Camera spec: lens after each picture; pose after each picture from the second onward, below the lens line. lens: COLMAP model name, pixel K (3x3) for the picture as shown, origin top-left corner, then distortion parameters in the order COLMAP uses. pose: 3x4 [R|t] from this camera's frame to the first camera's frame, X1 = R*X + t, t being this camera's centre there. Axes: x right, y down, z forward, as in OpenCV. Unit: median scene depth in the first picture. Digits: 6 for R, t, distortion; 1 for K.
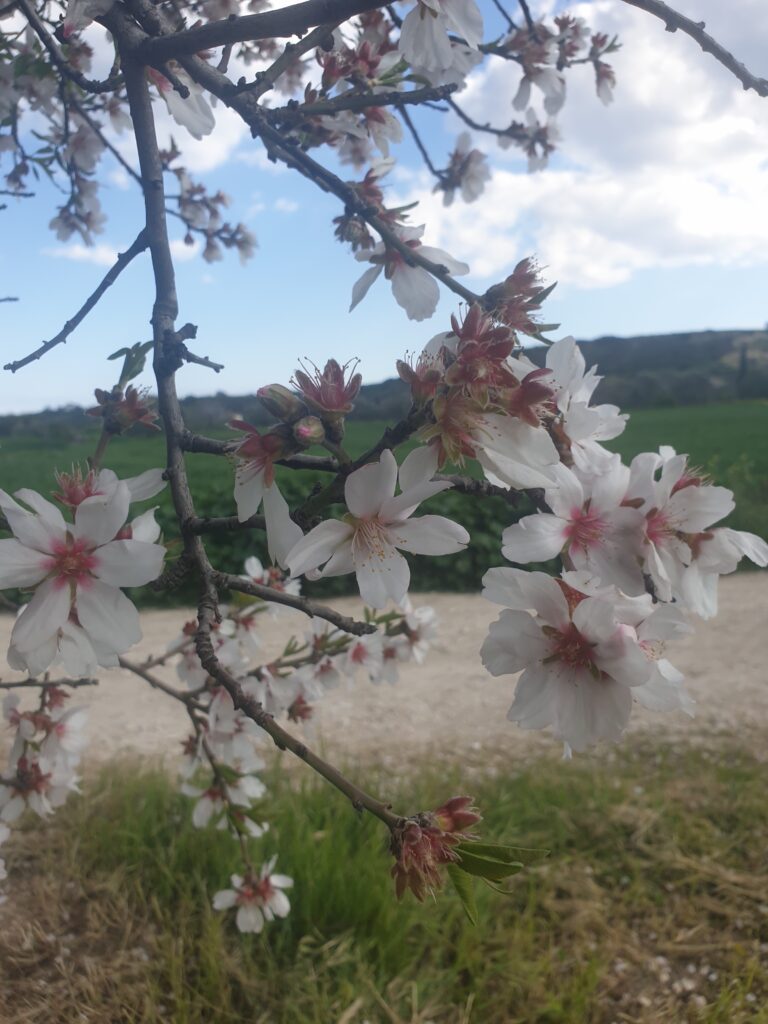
lens RADIAL K [[823.3, 0, 384.0], [0, 823.3, 512.0], [0, 0, 1]] dist [-0.014938, 0.046931]
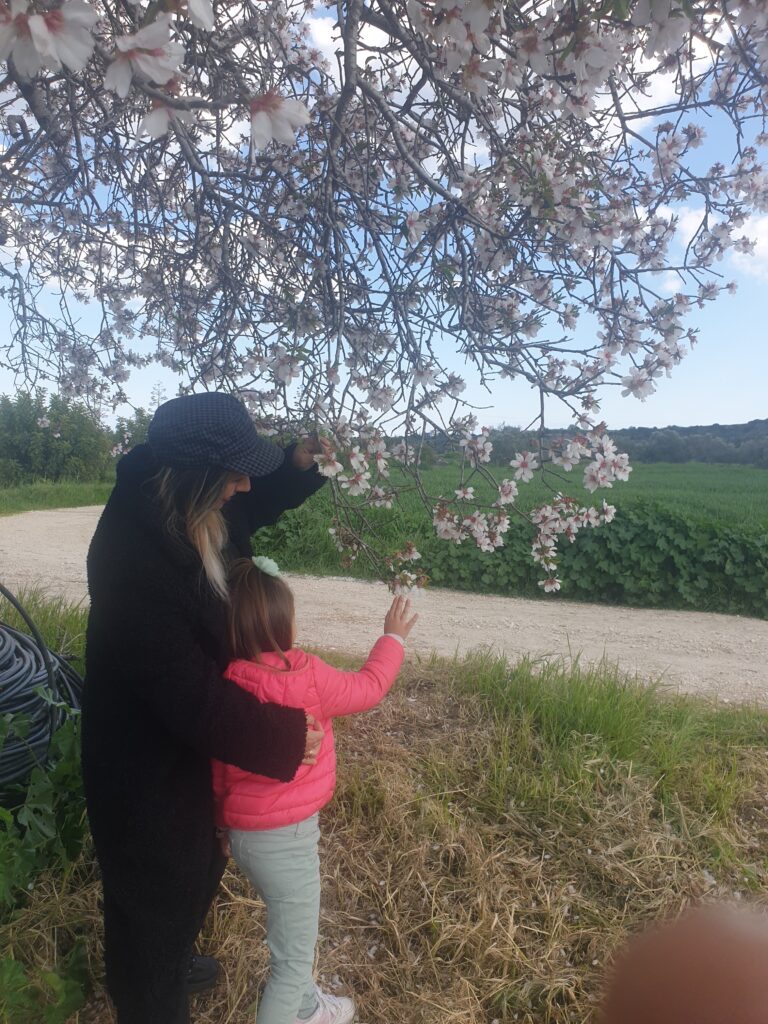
lens RADIAL K [[823.3, 0, 384.0], [0, 823.3, 512.0], [0, 0, 1]] dist [-0.014938, 0.046931]
pose [[0.911212, 0.095682, -0.400672, 0.428805], [-0.110761, 0.993740, -0.014583, 0.222777], [0.396769, 0.057667, 0.916105, -1.840005]]
